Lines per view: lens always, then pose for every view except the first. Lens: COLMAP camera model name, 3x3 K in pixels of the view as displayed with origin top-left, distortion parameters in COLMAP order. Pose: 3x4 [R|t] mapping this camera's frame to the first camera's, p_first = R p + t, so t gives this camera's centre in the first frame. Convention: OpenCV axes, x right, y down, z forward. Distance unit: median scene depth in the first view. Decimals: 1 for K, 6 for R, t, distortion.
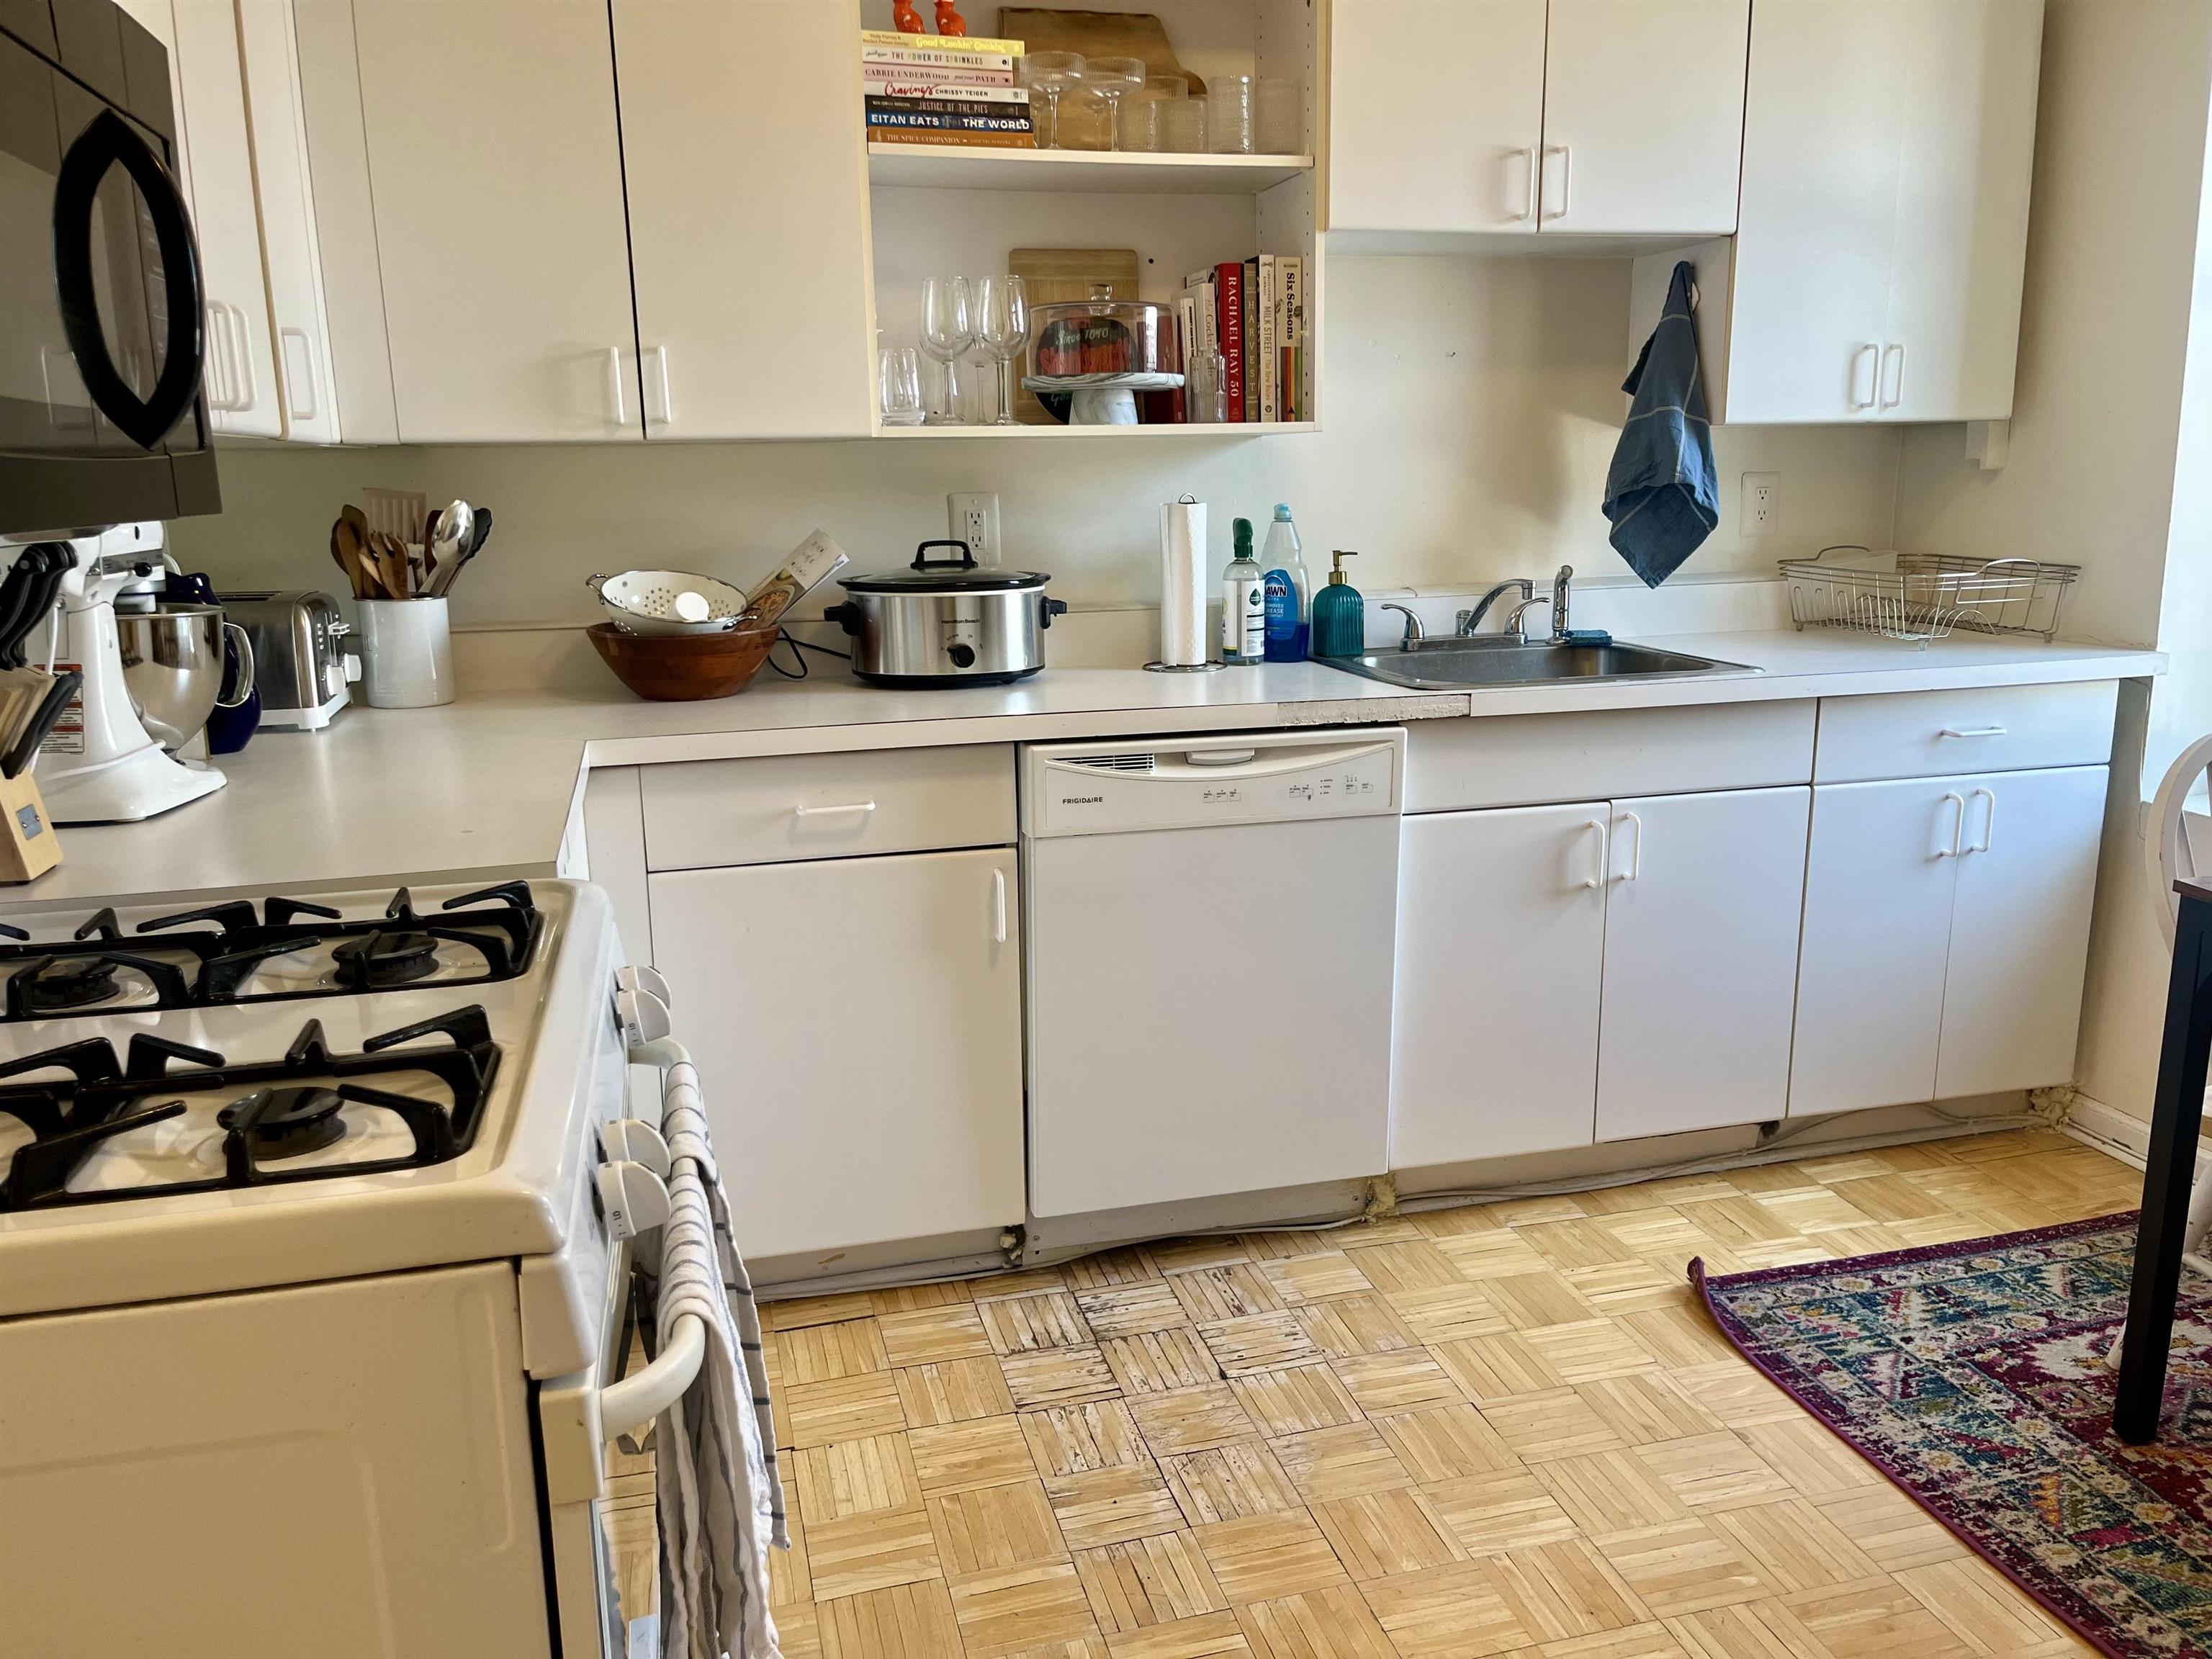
lens RADIAL K [[1656.8, 0, 1106.0], [0, 1656.8, 829.5], [0, 0, 1]] dist [0.063035, -0.104665]
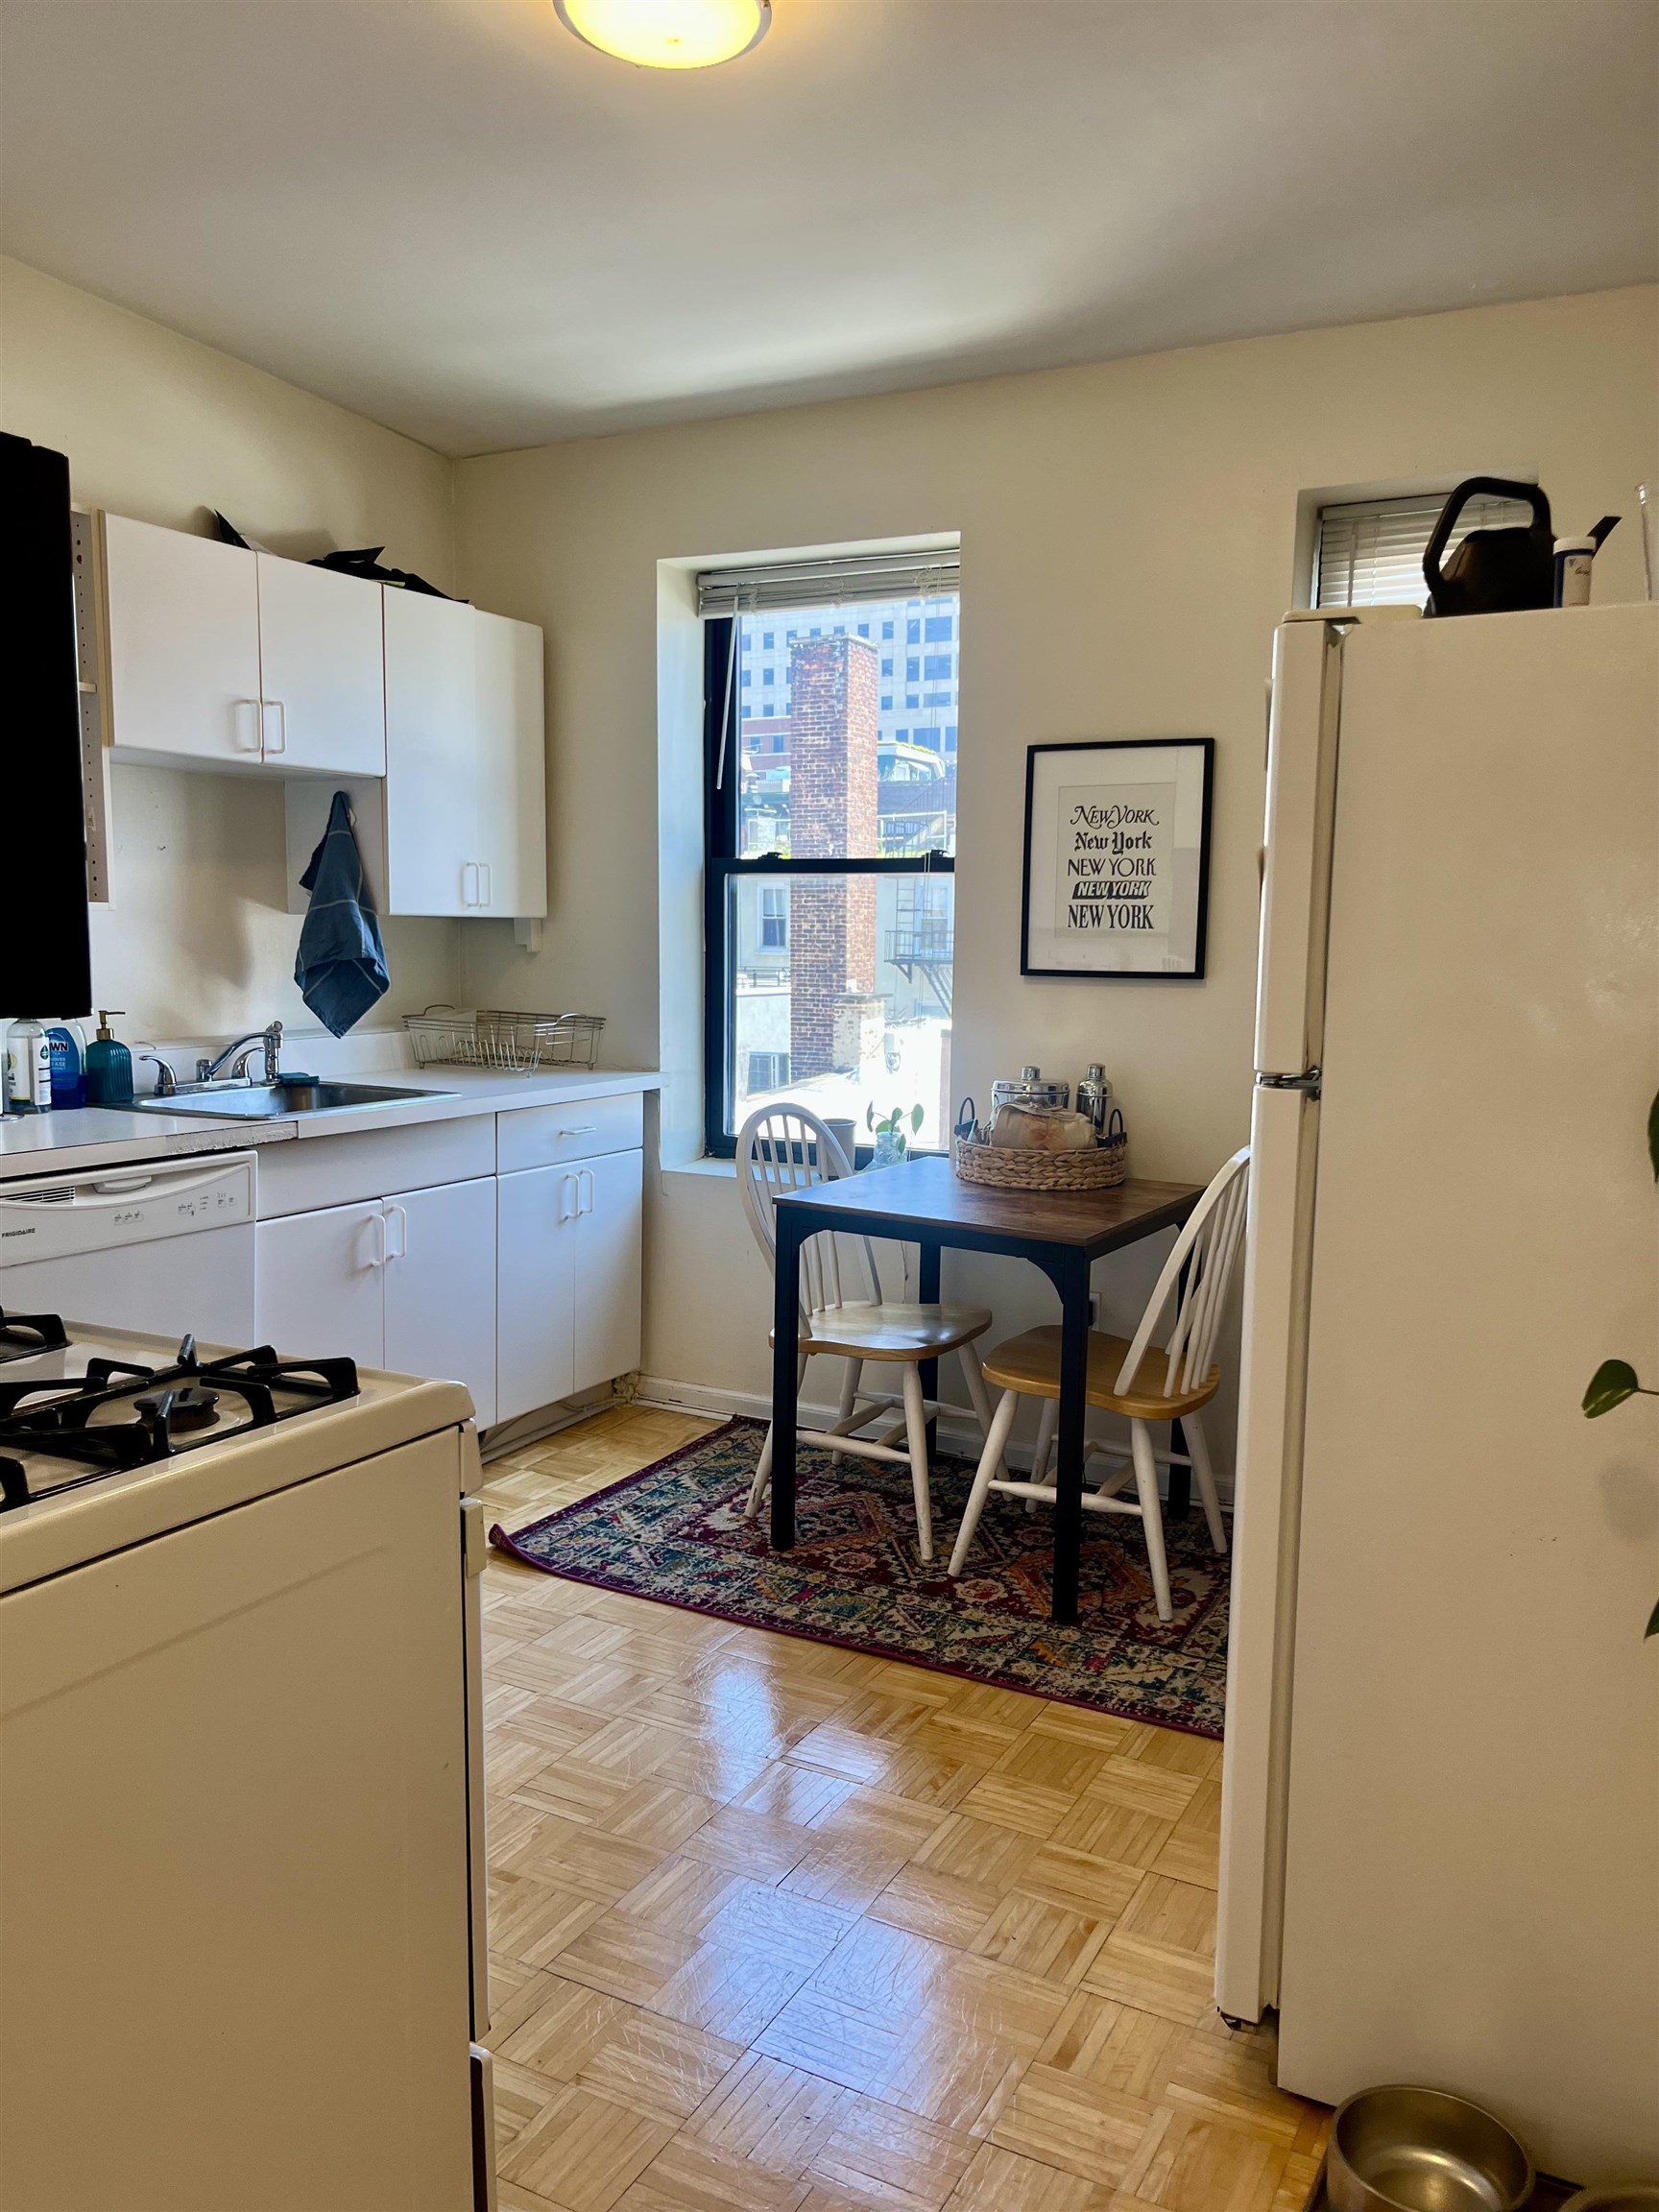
lens RADIAL K [[1656.8, 0, 829.5], [0, 1656.8, 1106.0], [0, 0, 1]] dist [0.063035, -0.104665]
pose [[0.669814, -0.051435, 0.740745, -0.410787], [0.132424, 0.989880, -0.051009, 0.023528], [-0.730625, 0.132259, 0.669847, -0.134011]]
